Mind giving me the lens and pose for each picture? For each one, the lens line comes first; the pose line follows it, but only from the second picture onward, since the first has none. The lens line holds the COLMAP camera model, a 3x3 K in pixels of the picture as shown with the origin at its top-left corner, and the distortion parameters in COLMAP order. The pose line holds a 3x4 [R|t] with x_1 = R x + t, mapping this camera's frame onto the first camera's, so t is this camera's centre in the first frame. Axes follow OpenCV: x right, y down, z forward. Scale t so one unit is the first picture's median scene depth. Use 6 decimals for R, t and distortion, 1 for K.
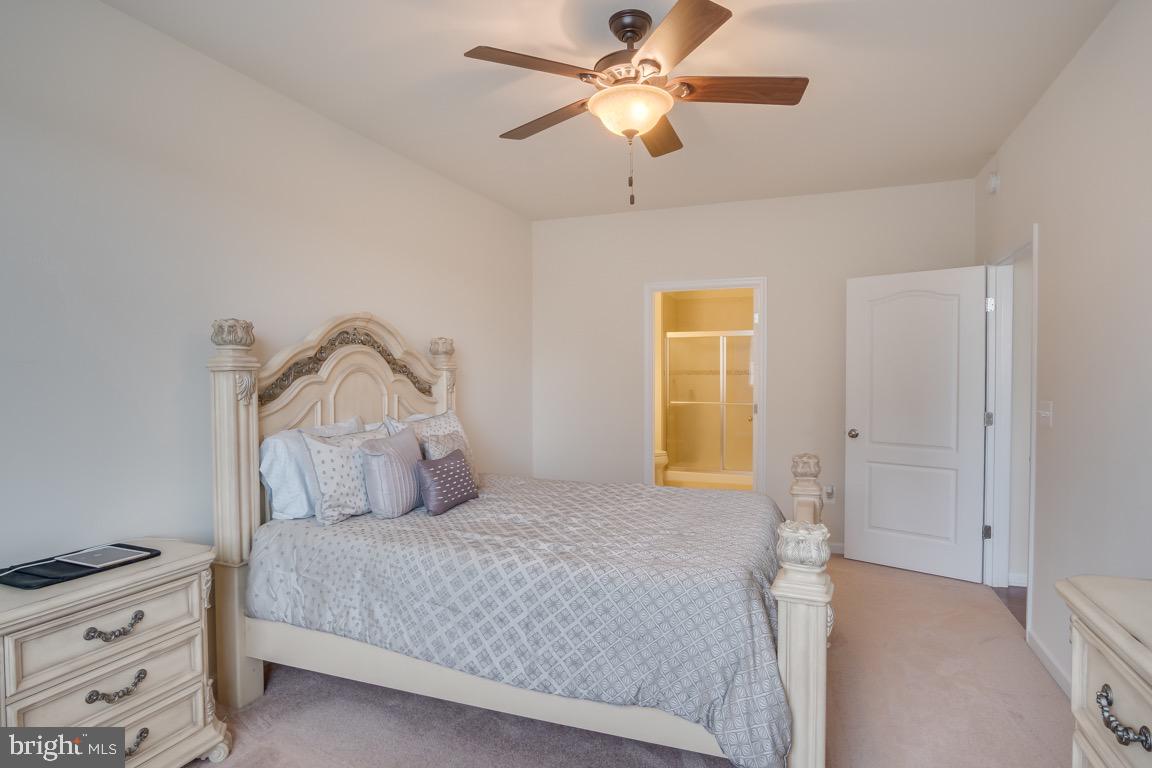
lens RADIAL K [[623.1, 0, 575.9], [0, 623.1, 382.1], [0, 0, 1]] dist [-0.024413, 0.002881]
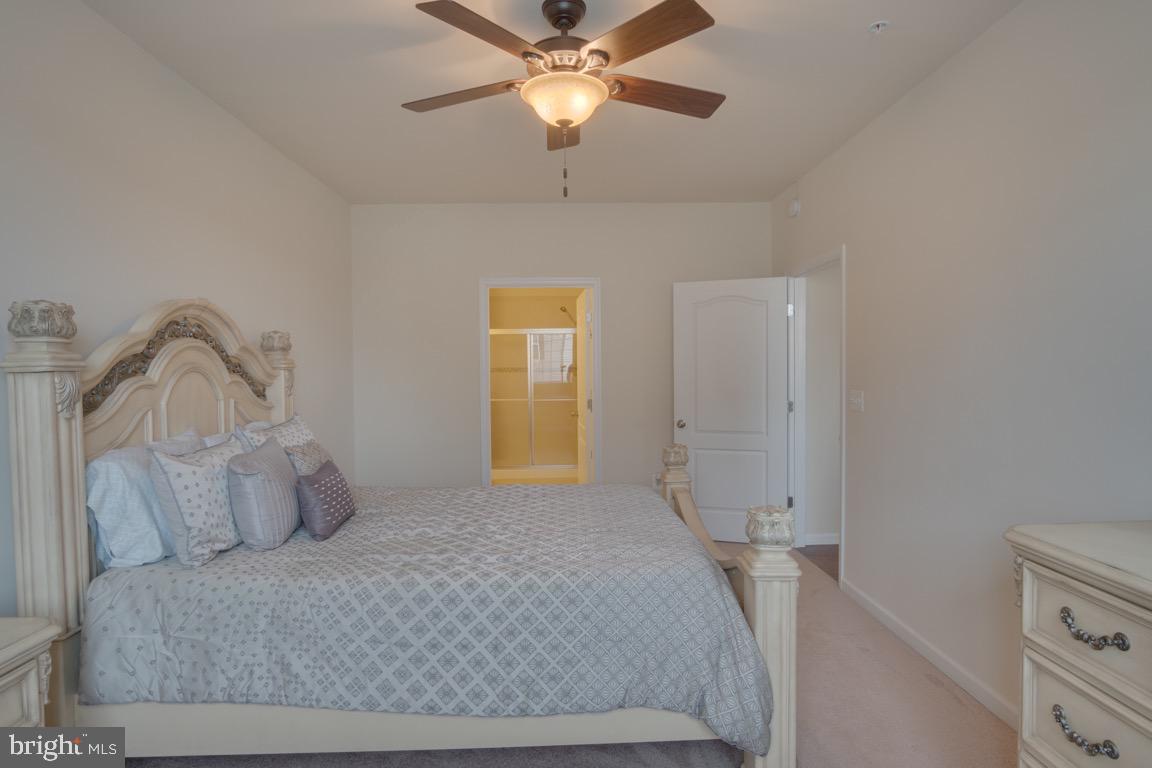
lens RADIAL K [[623.1, 0, 575.9], [0, 623.1, 382.1], [0, 0, 1]] dist [-0.024413, 0.002881]
pose [[0.920988, -0.015745, 0.389272, -0.275312], [0.014185, 0.999876, 0.006880, -0.002716], [-0.389332, -0.000815, 0.921097, 0.098226]]
